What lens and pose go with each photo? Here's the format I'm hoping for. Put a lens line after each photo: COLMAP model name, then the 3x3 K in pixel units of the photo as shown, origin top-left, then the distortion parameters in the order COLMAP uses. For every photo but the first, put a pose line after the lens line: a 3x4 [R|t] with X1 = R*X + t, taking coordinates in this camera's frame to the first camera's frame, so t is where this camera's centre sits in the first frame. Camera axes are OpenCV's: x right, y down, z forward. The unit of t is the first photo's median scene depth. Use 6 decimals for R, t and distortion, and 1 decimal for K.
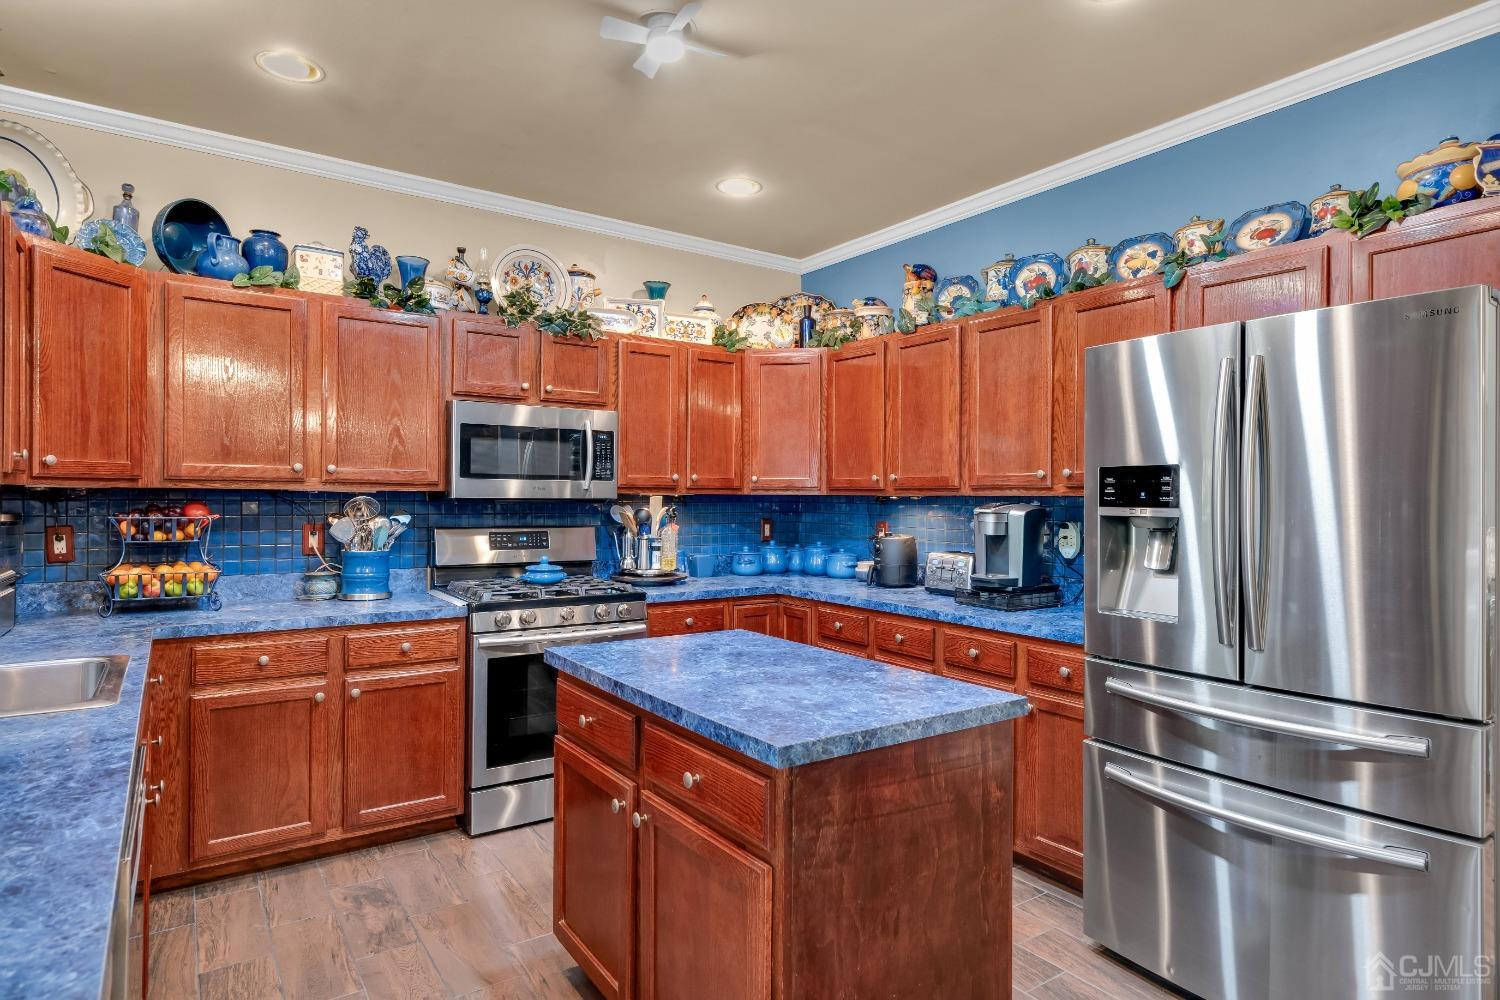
lens RADIAL K [[809.9, 0, 750.0], [0, 809.9, 500.0], [0, 0, 1]] dist [-0.001293, 0.000252]
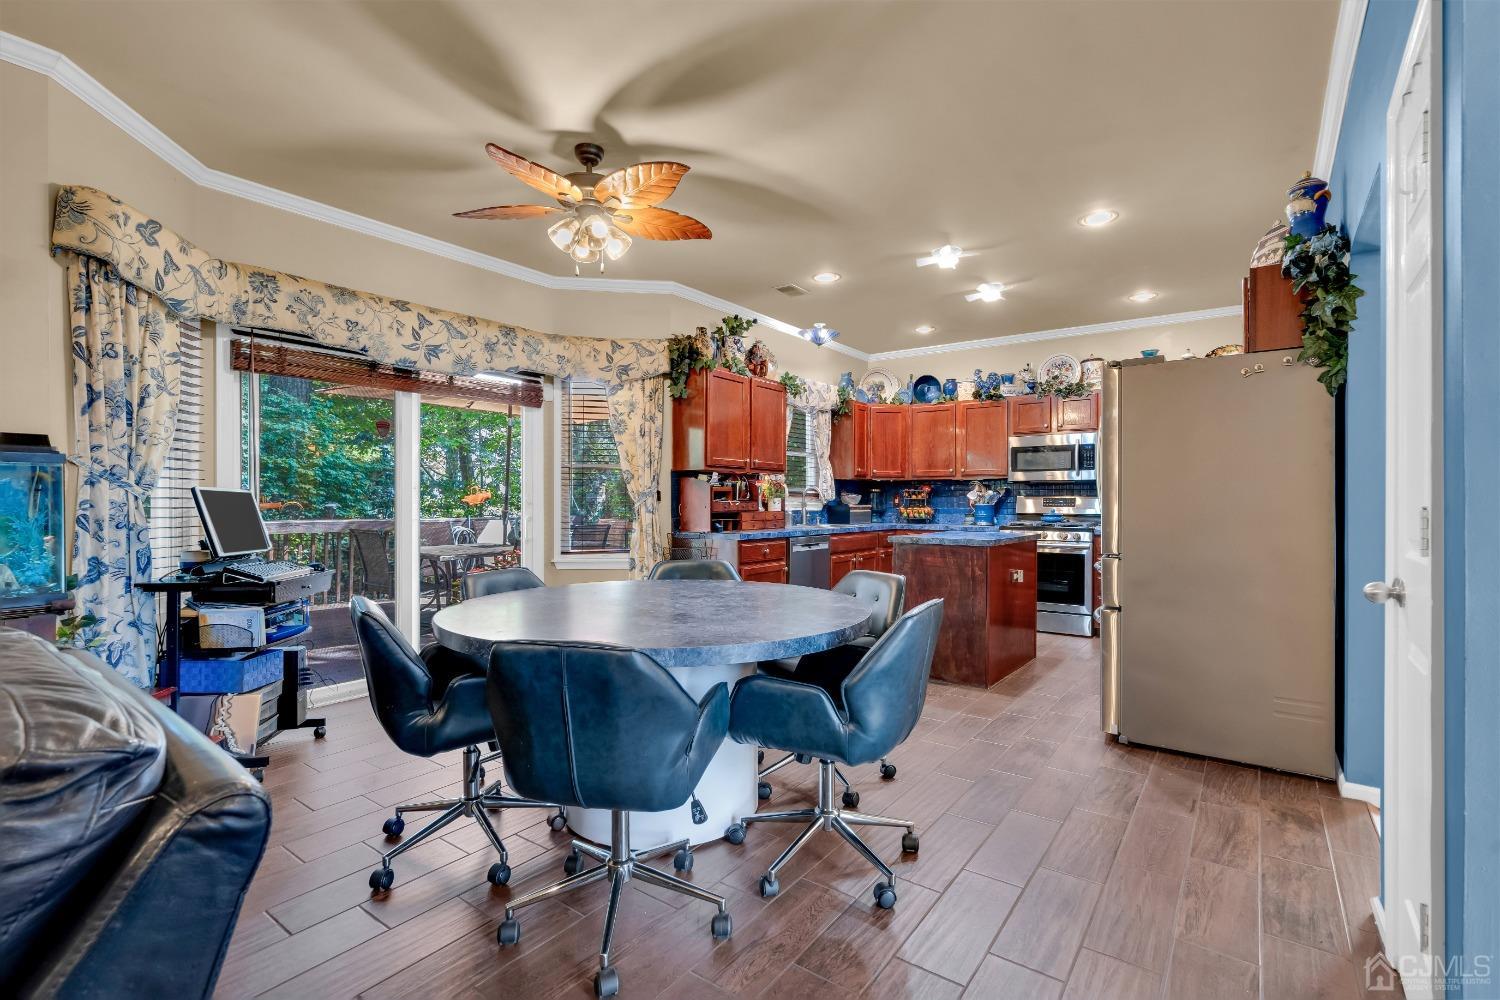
lens RADIAL K [[690.6, 0, 750.0], [0, 690.6, 500.0], [0, 0, 1]] dist [-0.002212, 0.000032]
pose [[0.312877, -0.006572, -0.949771, 1.271065], [-0.008556, 0.999916, -0.009738, 0.076569], [0.949755, 0.011173, 0.312795, -0.277127]]
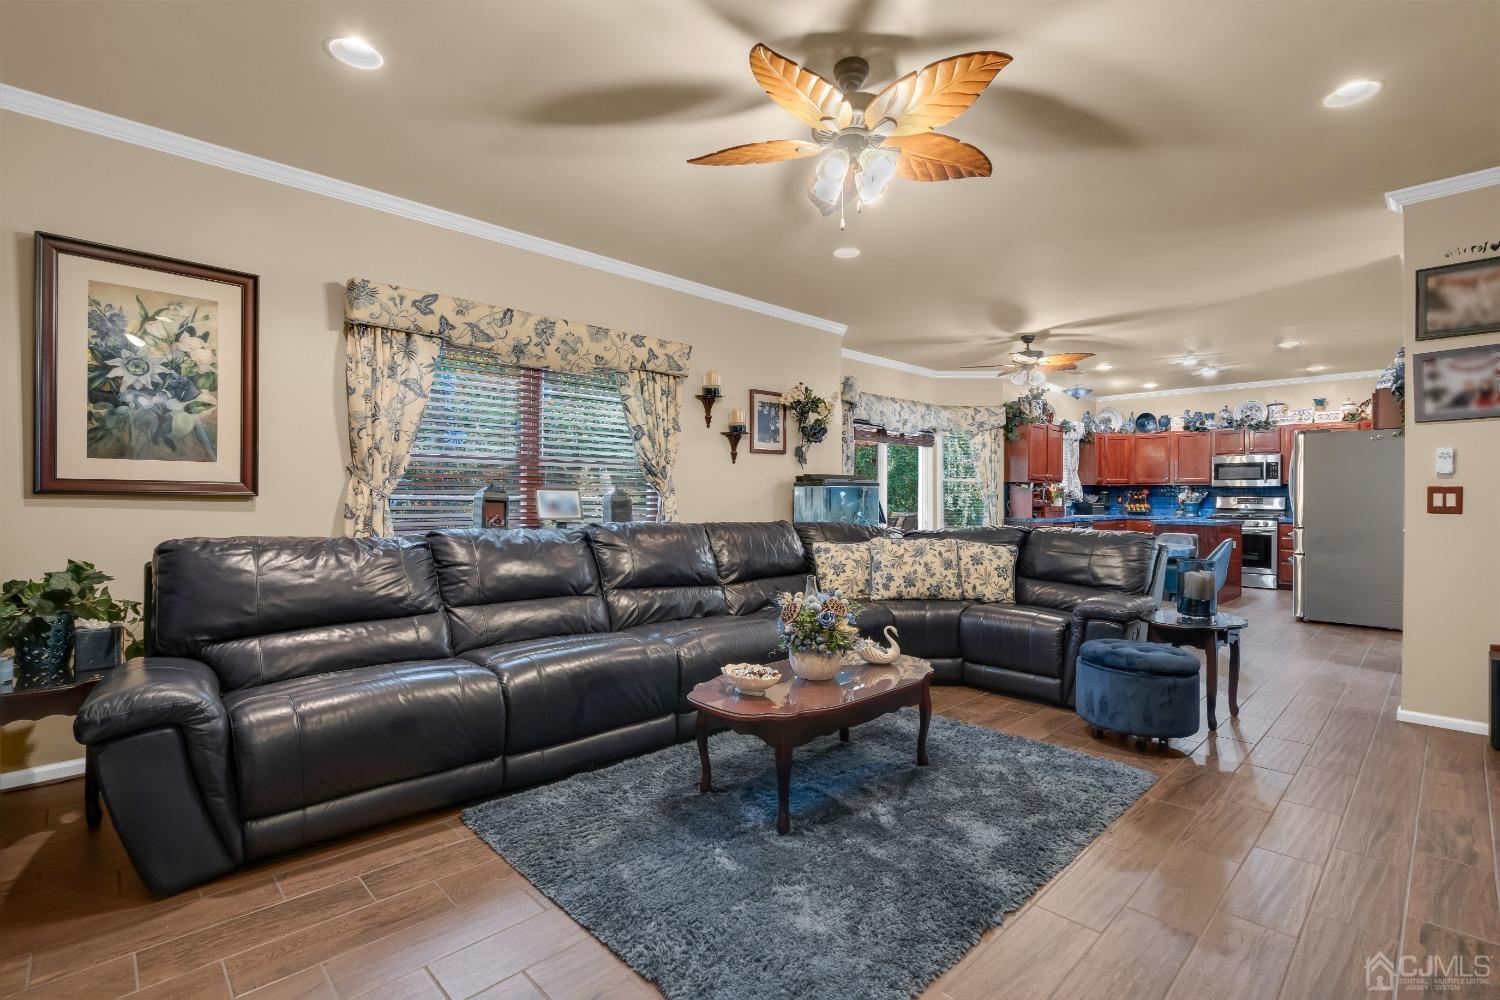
lens RADIAL K [[683.5, 0, 750.0], [0, 683.5, 500.0], [0, 0, 1]] dist [-0.005809, 0.003691]
pose [[0.150555, -0.005039, -0.988589, 2.194167], [-0.010403, 0.999924, -0.006681, 0.094194], [0.988547, 0.011290, 0.150491, -1.332765]]
